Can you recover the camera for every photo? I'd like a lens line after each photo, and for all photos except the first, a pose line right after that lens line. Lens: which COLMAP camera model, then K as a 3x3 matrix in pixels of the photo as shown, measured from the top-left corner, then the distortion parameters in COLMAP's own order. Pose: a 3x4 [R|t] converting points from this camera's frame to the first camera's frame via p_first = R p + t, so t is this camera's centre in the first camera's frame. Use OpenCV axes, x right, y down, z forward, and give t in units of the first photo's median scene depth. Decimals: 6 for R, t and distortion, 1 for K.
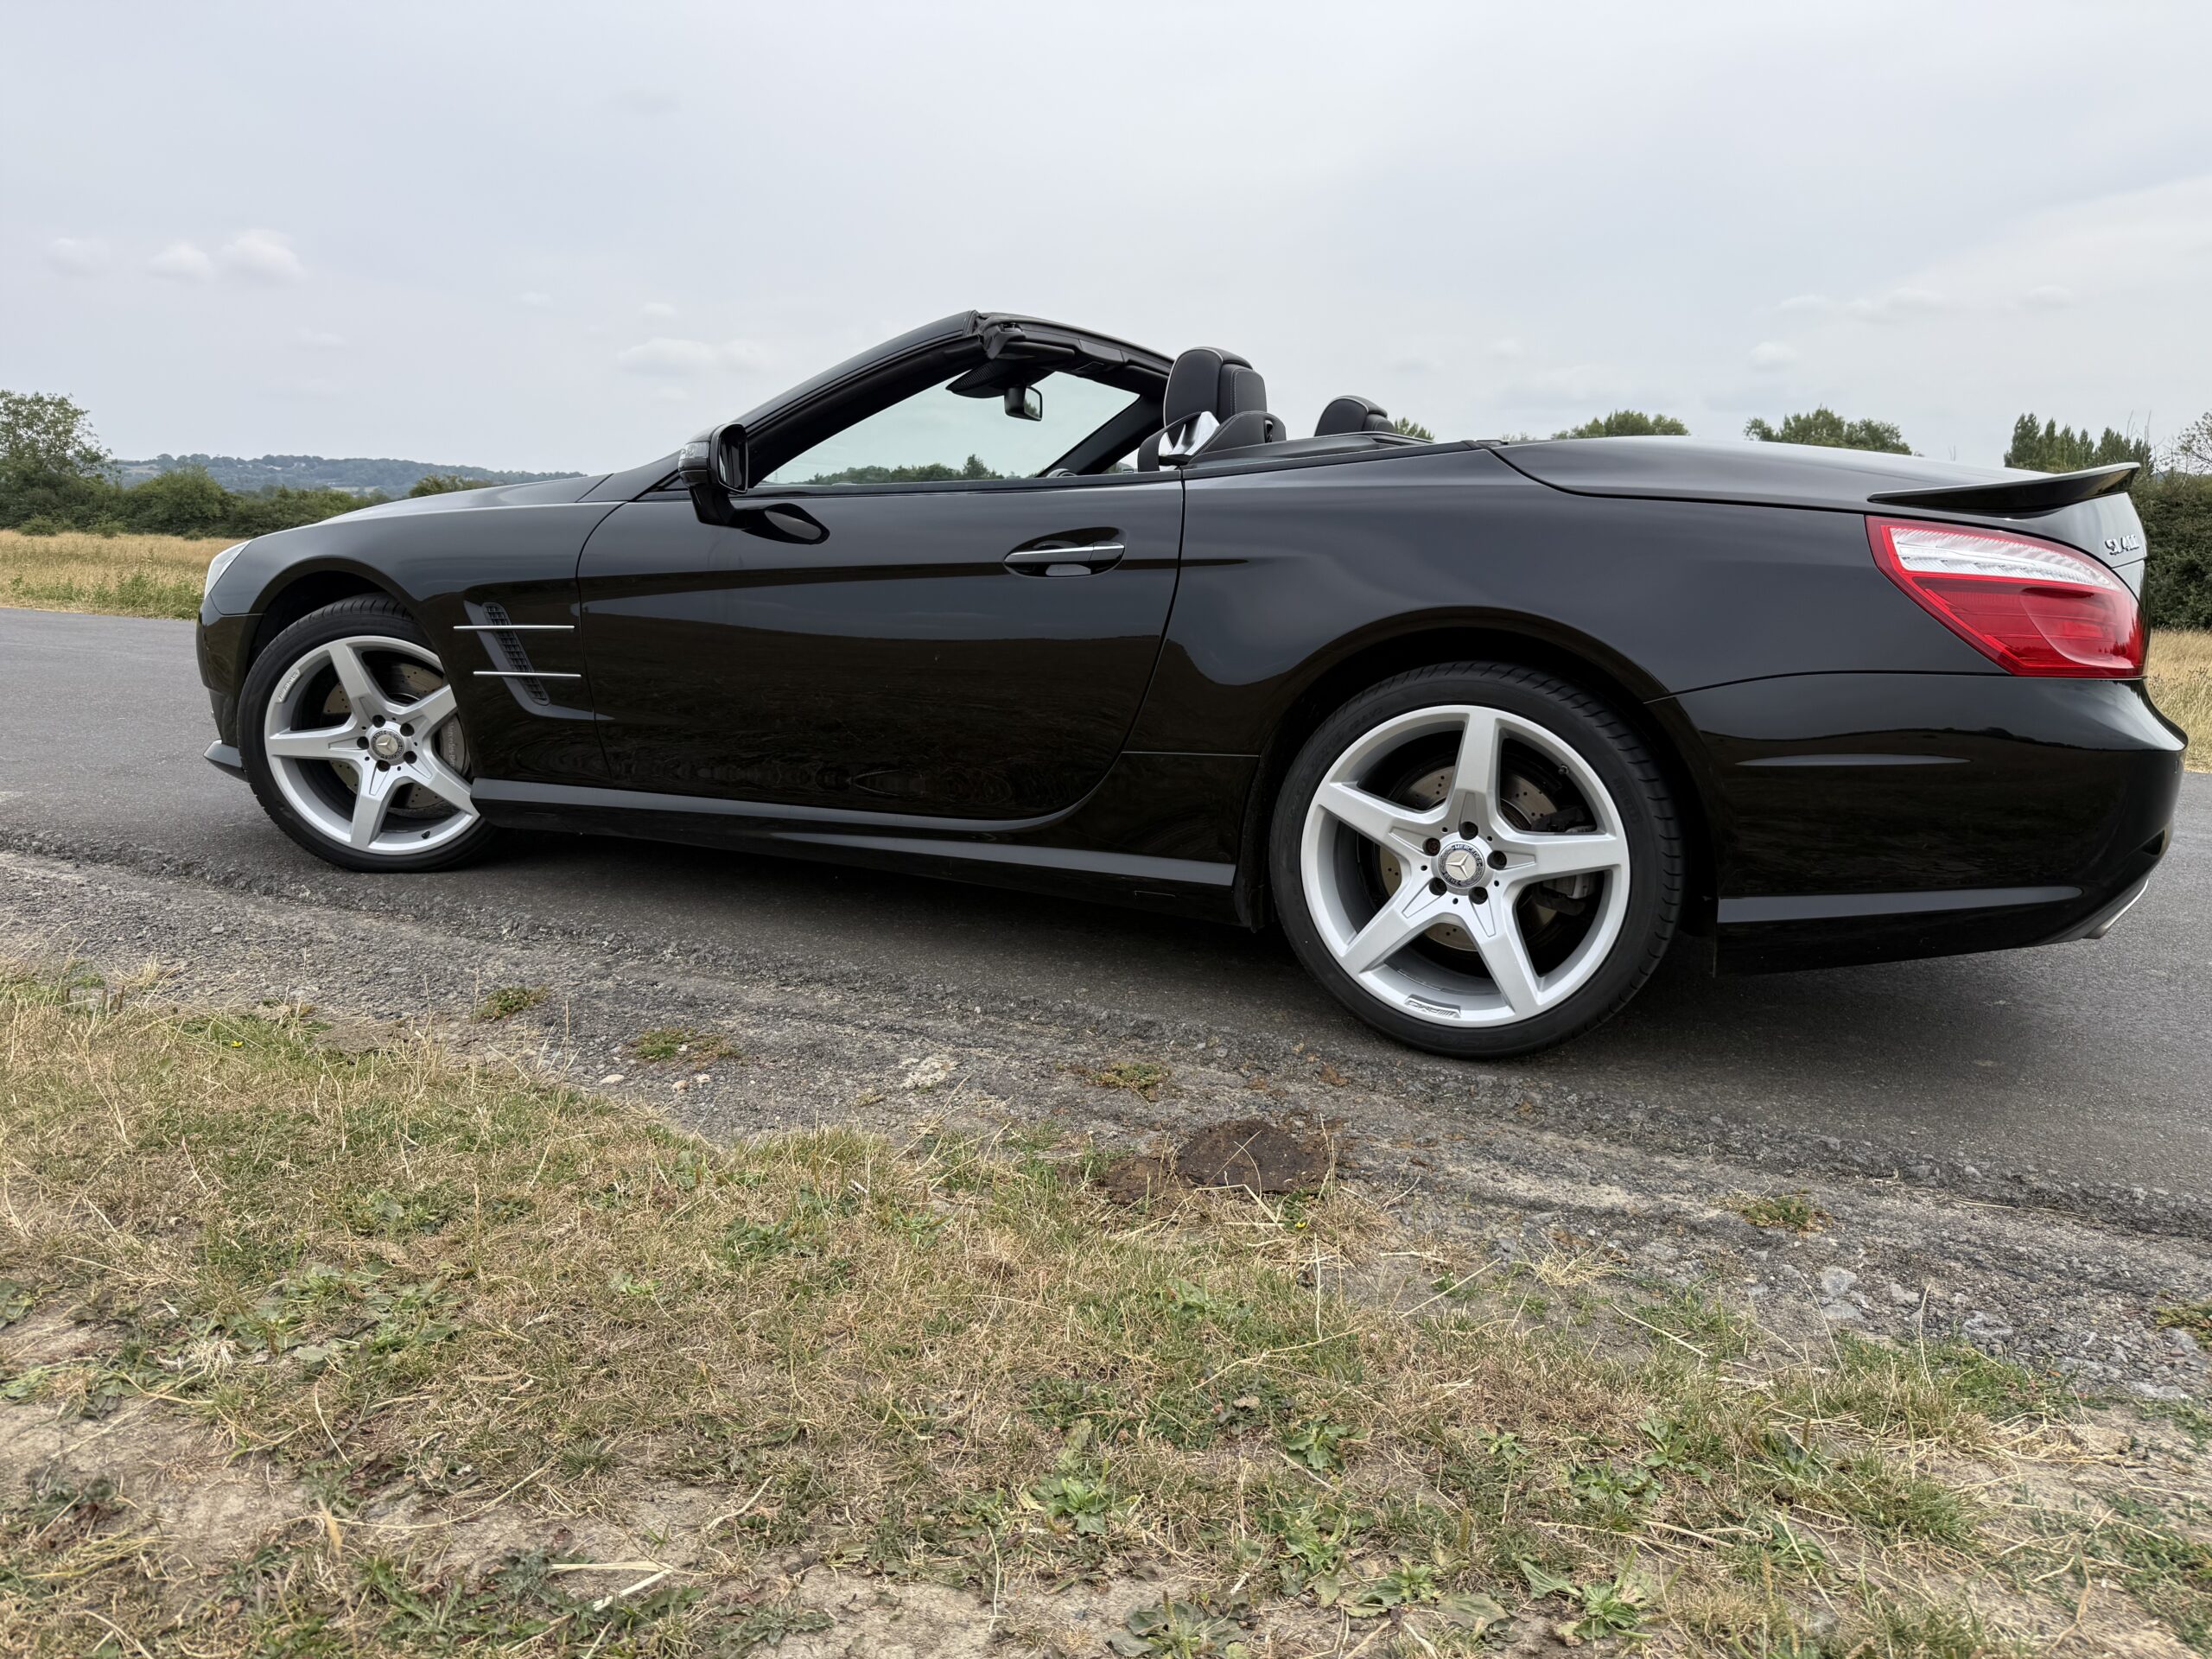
lens RADIAL K [[1547.1, 0, 1107.3], [0, 1547.1, 833.1], [0, 0, 1]] dist [0.097190, -0.106832]
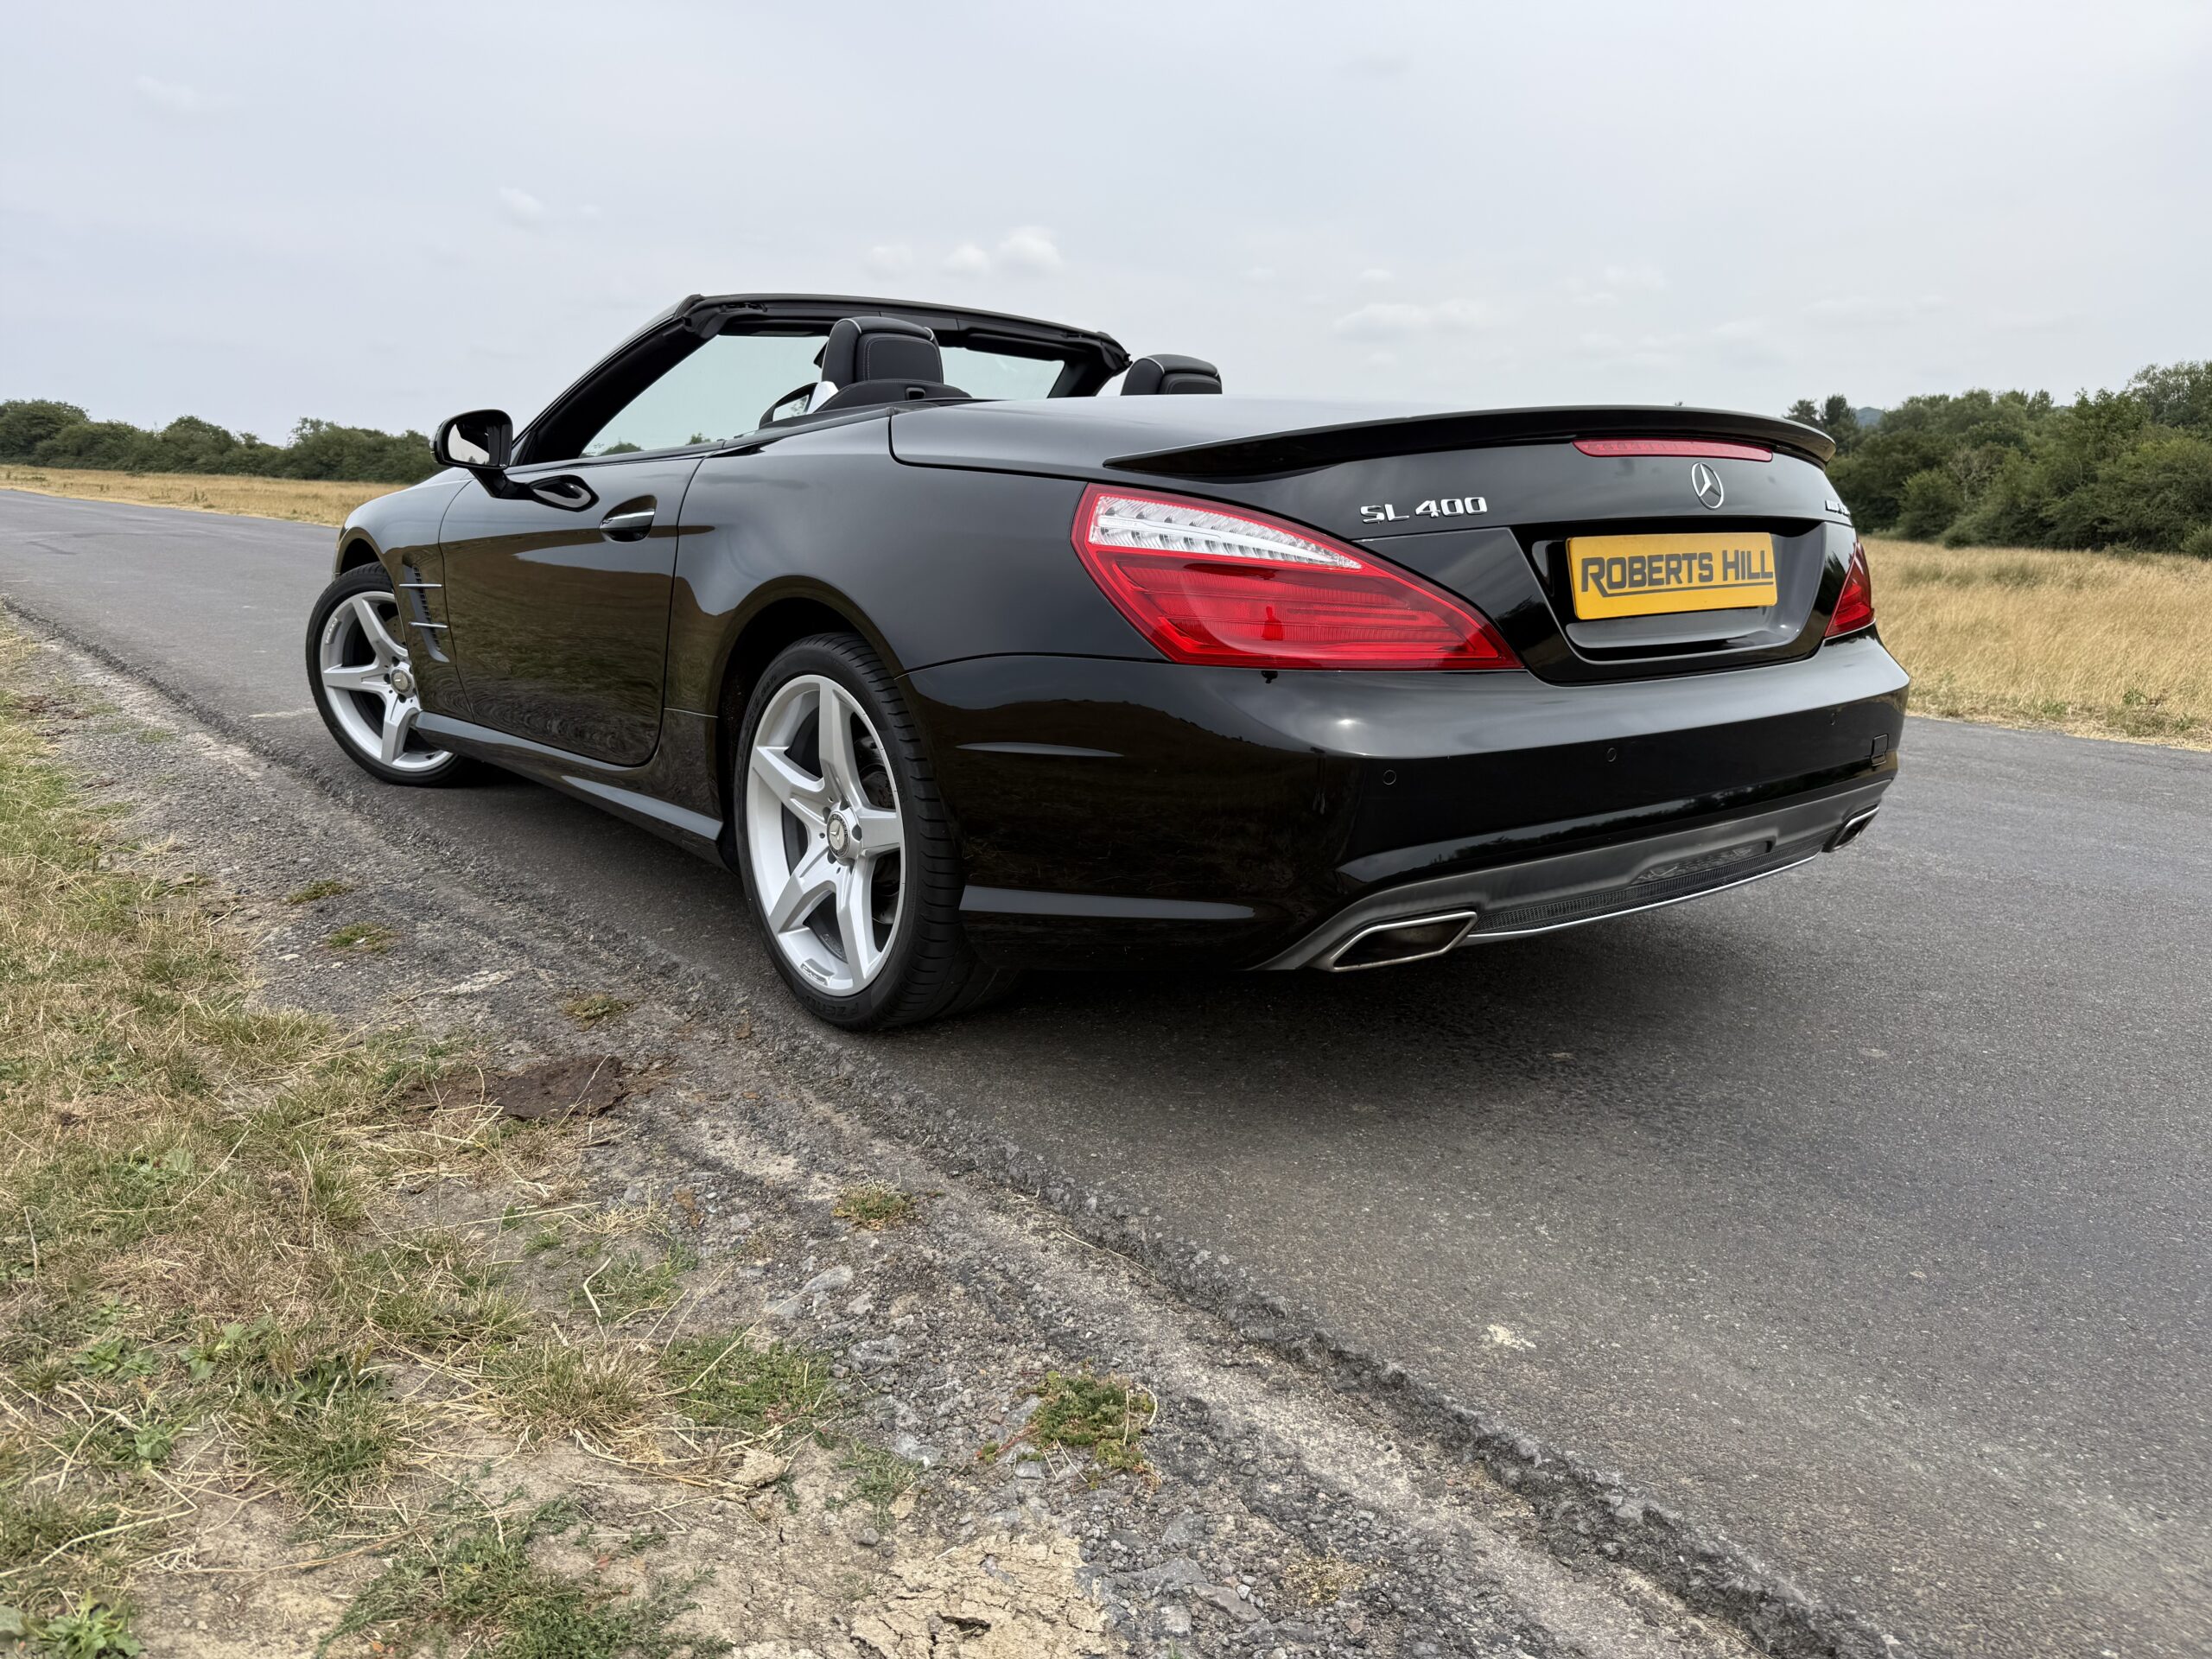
lens RADIAL K [[1570.4, 0, 1093.6], [0, 1570.4, 821.4], [0, 0, 1]] dist [0.110324, -0.181570]
pose [[0.904713, 0.073927, -0.419559, 0.677799], [-0.068143, 0.997260, 0.028780, -0.023856], [0.420537, 0.002553, 0.907272, 0.127861]]
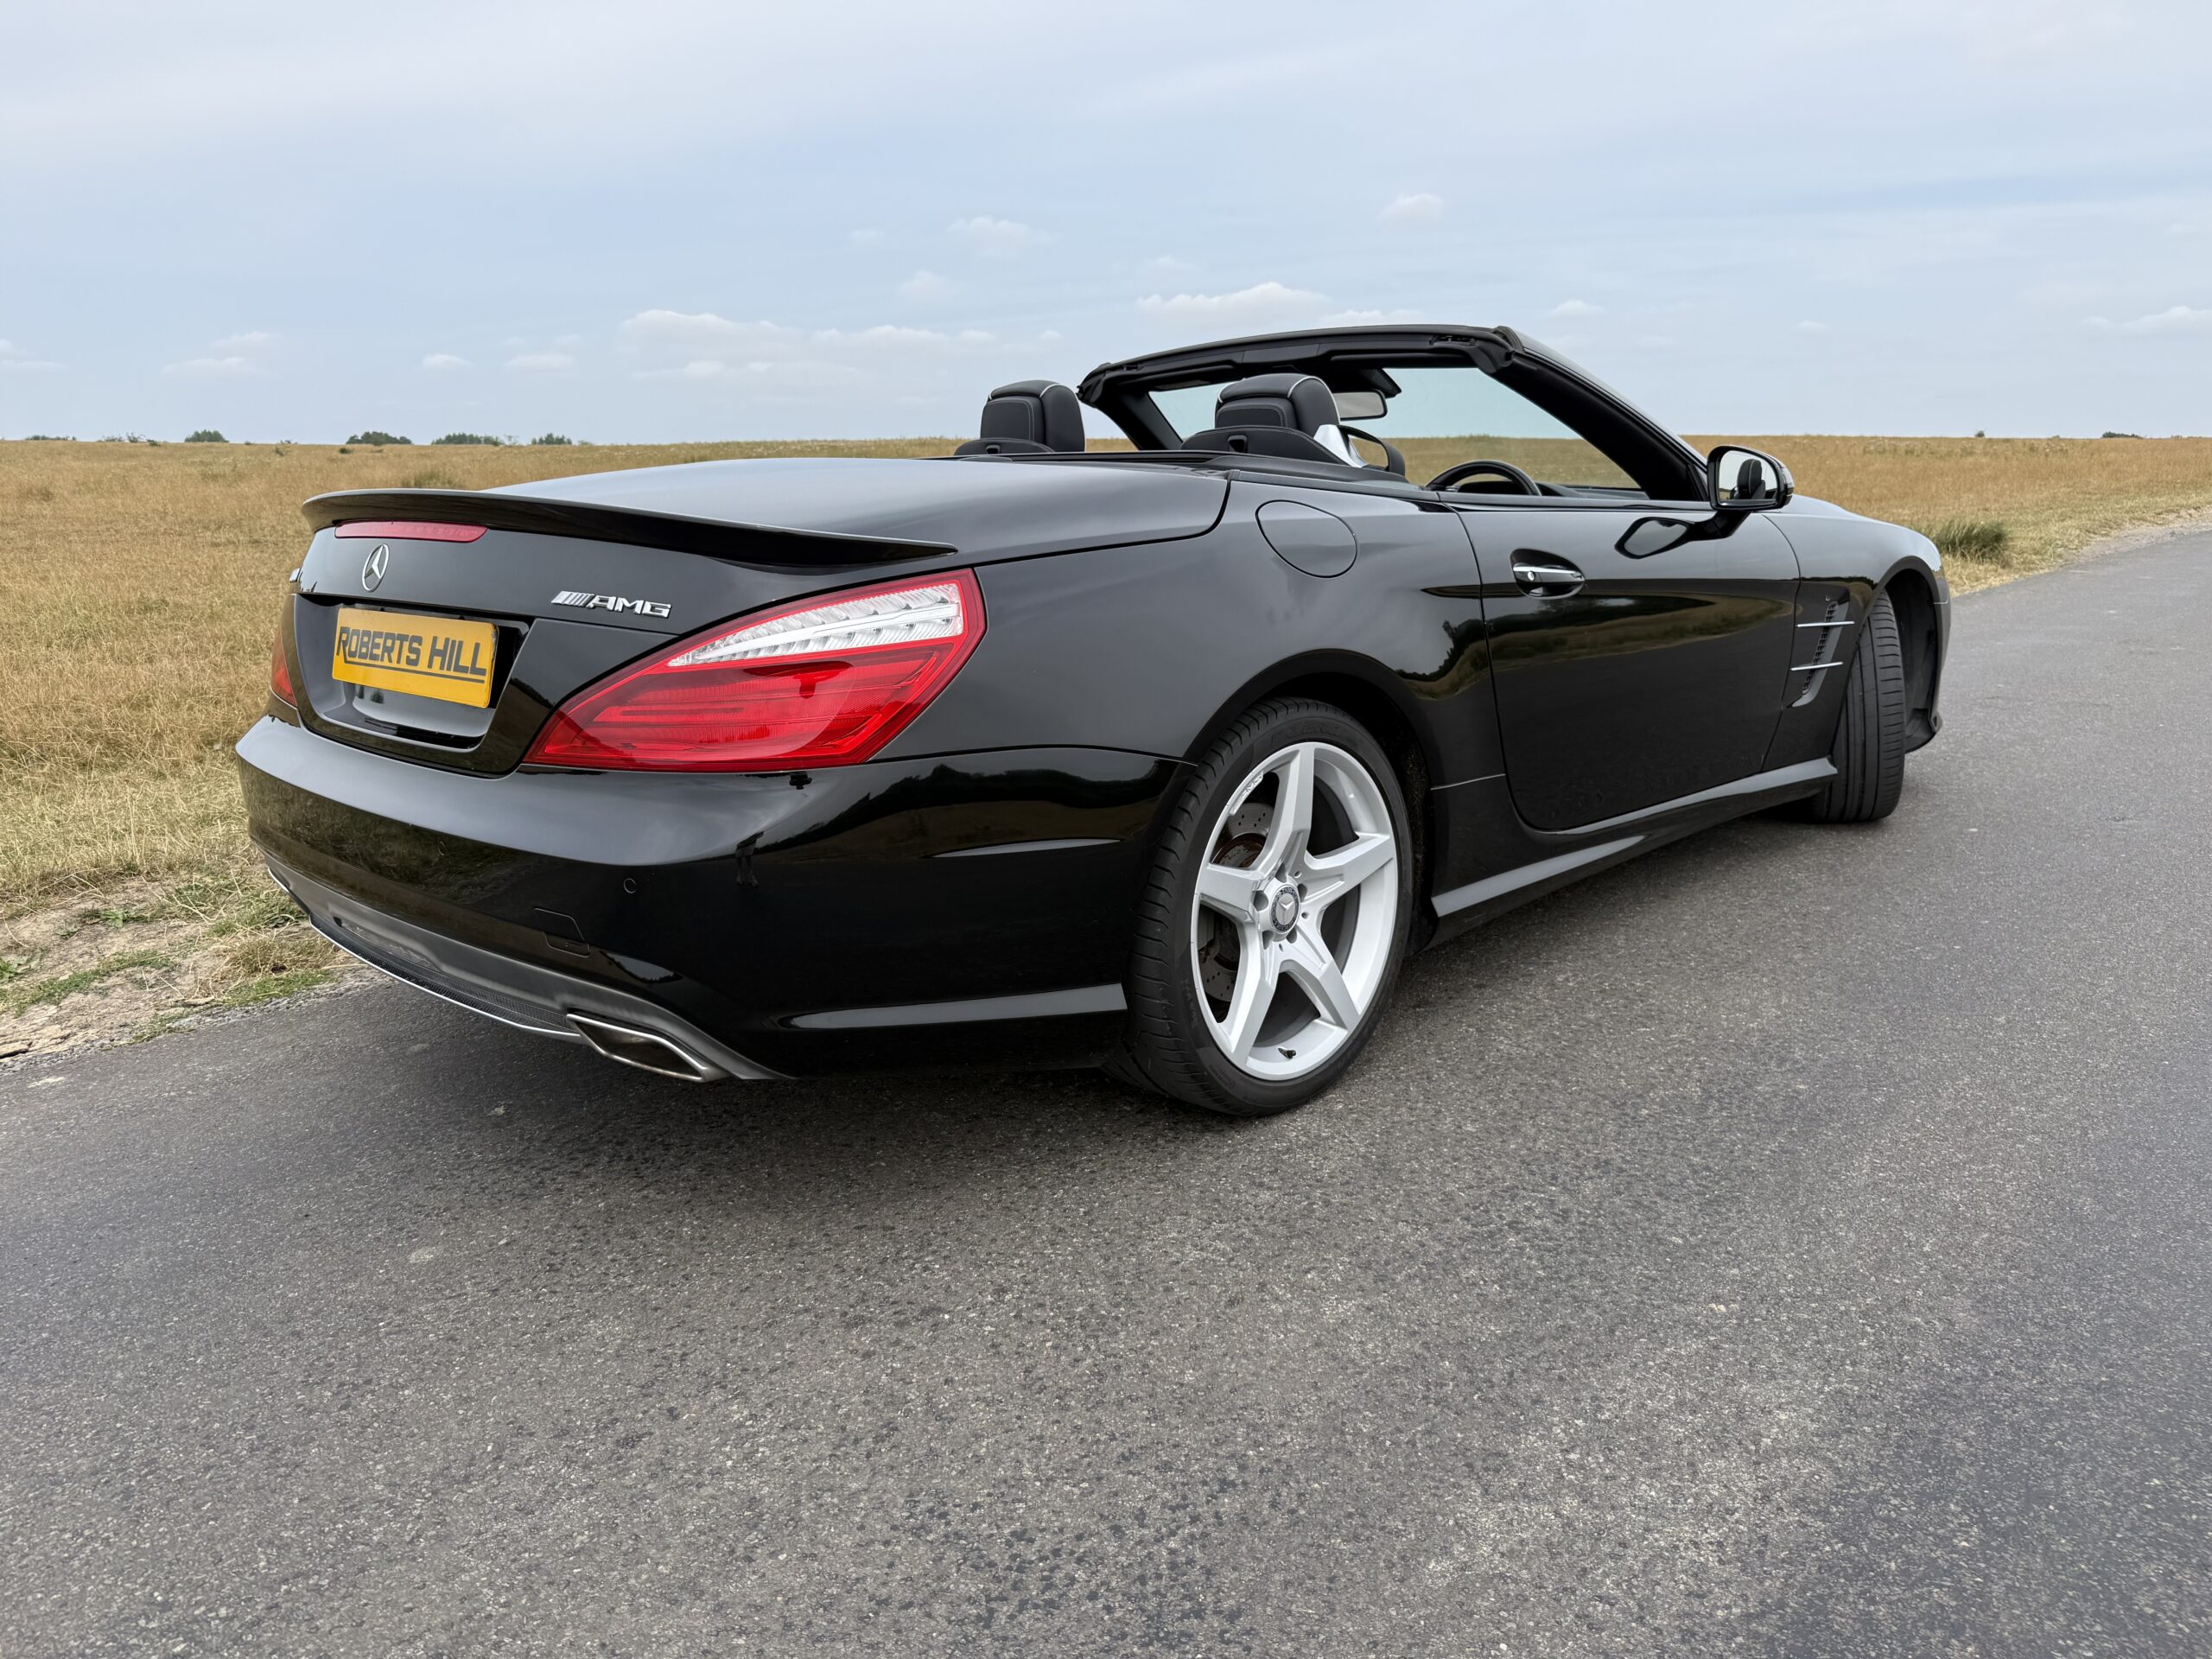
lens RADIAL K [[1540.7, 0, 1098.3], [0, 1540.7, 844.0], [0, 0, 1]] dist [0.109097, -0.158142]
pose [[-0.311289, 0.203318, -0.928311, 1.221230], [-0.163922, 0.950715, 0.263192, -0.308209], [0.936071, 0.234099, -0.262619, 1.484437]]
